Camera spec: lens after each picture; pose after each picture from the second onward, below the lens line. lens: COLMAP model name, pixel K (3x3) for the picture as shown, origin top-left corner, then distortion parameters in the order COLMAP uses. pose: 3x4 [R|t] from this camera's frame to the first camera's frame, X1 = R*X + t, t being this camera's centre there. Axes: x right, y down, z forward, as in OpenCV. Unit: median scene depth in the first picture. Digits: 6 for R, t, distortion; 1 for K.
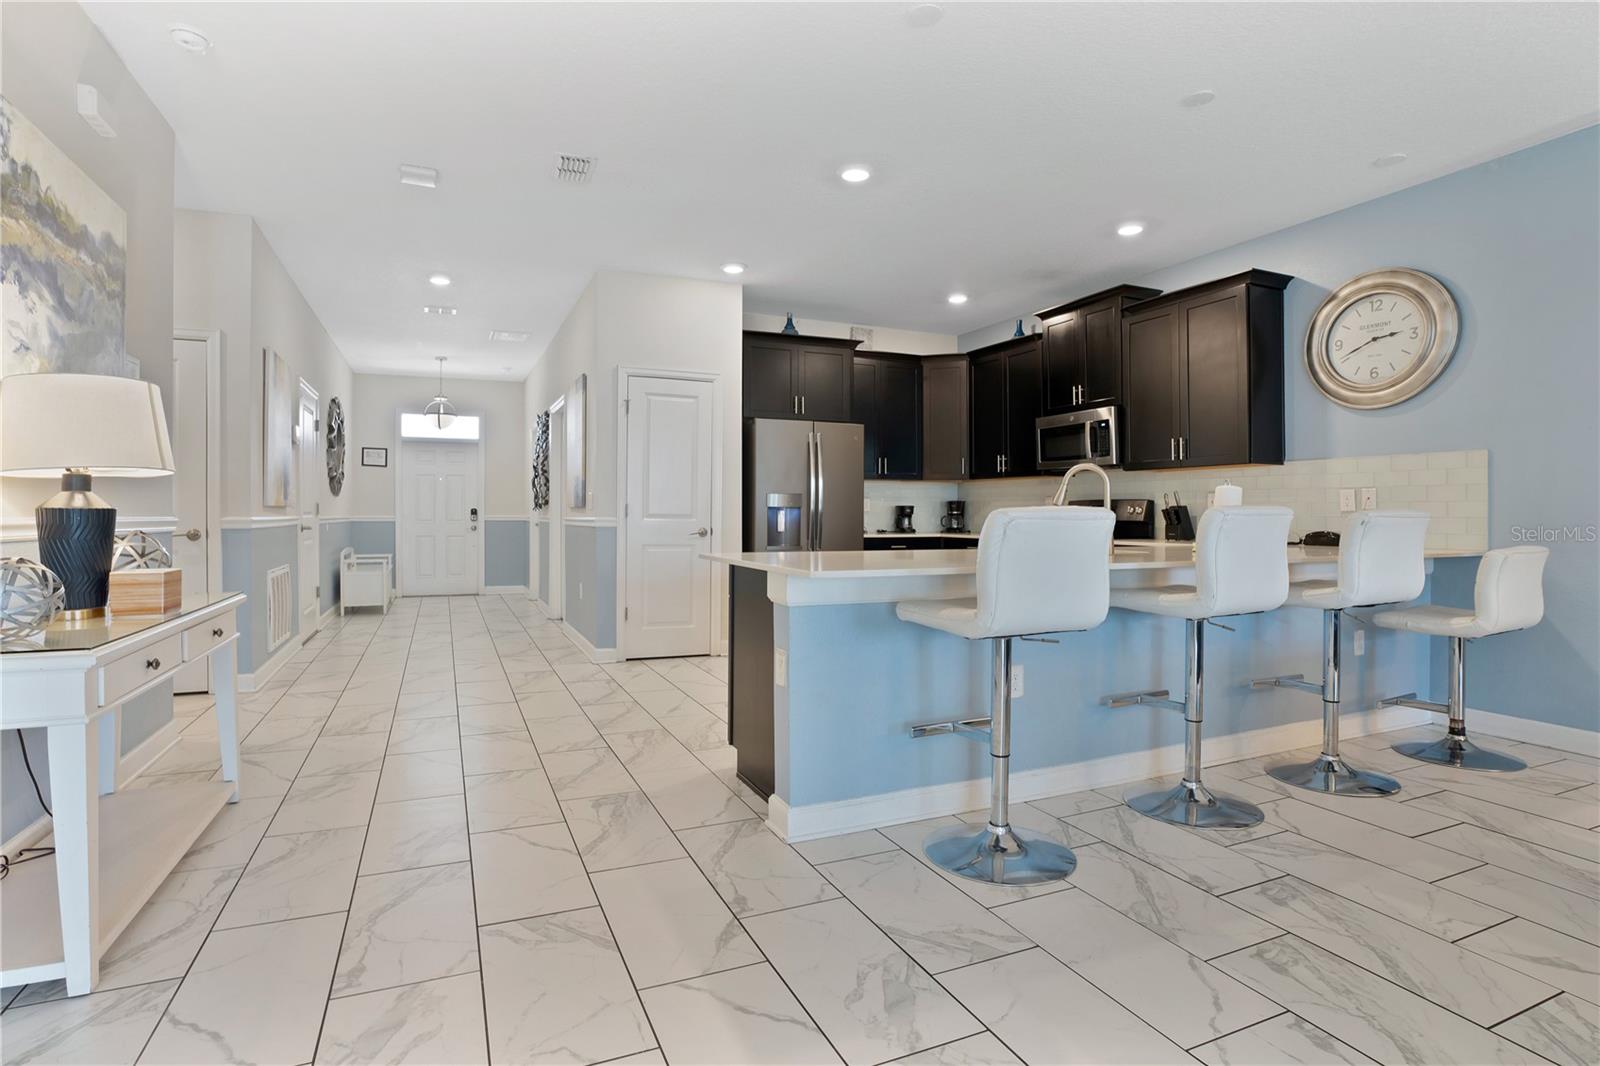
lens RADIAL K [[748.8, 0, 804.7], [0, 748.8, 529.7], [0, 0, 1]] dist [-0.050497, 0.014496]
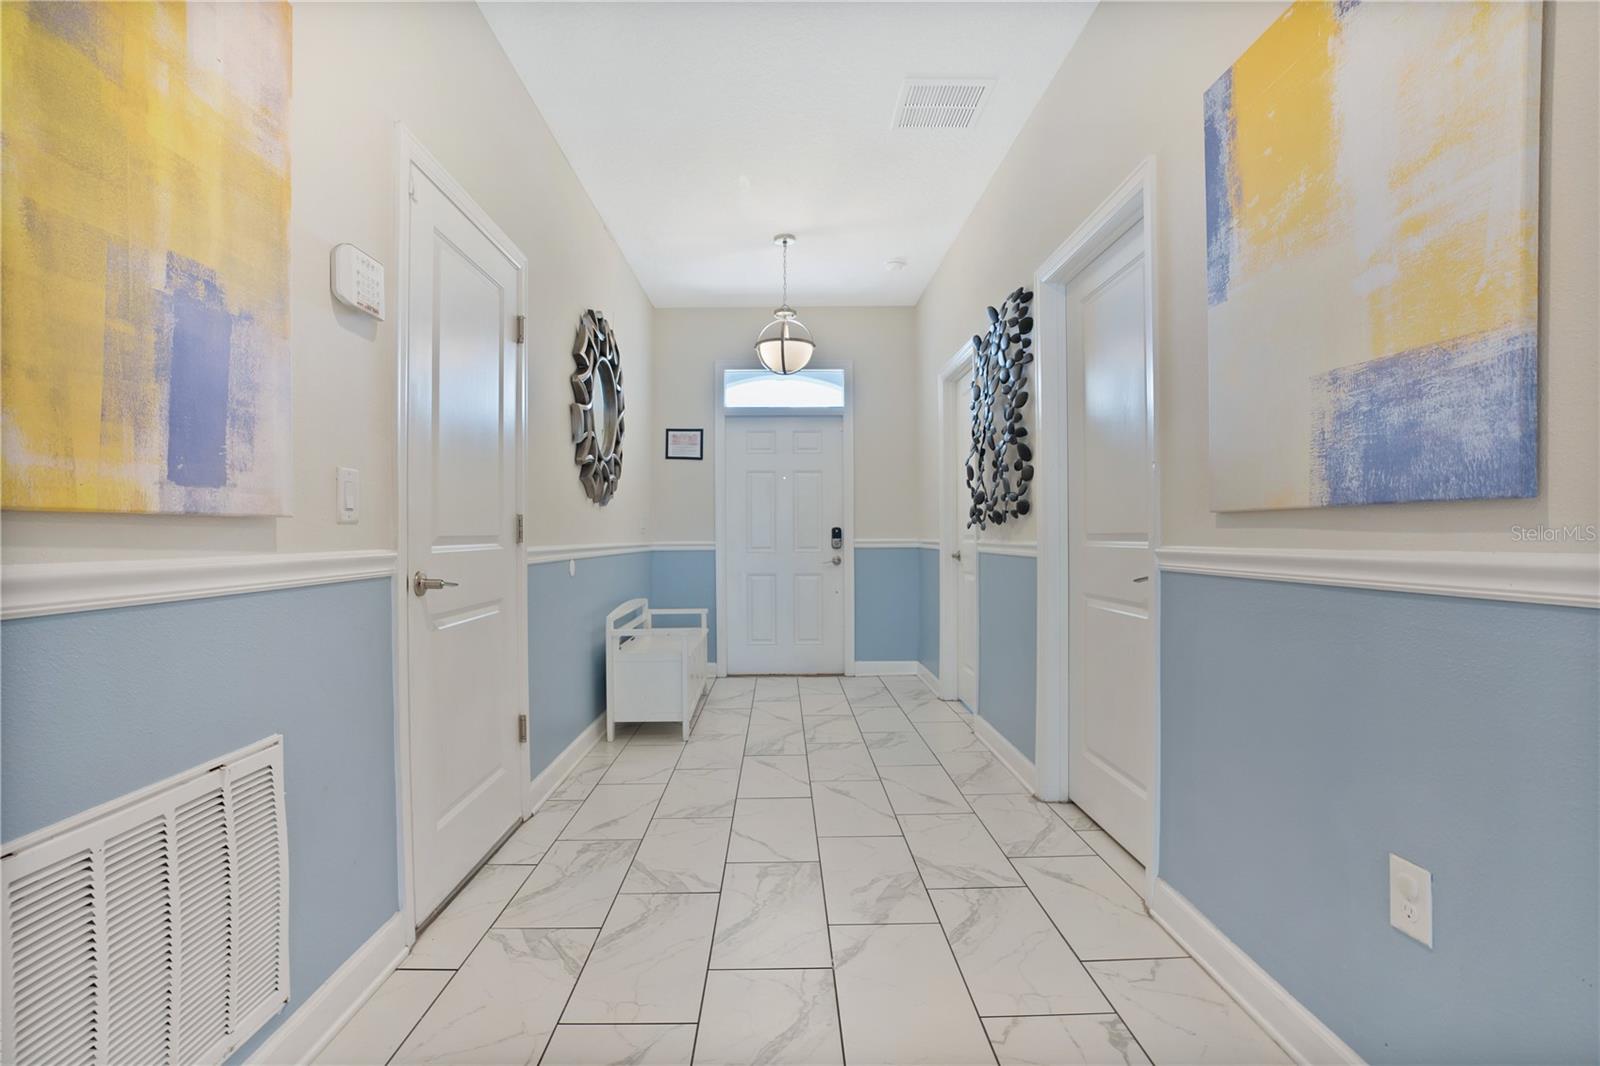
lens RADIAL K [[748.8, 0, 797.7], [0, 748.8, 534.6], [0, 0, 1]] dist [-0.050497, 0.014496]
pose [[0.908244, -0.011379, -0.418286, -0.284337], [0.002718, 0.999770, -0.021295, -0.012898], [0.418432, 0.018204, 0.908066, 0.564181]]
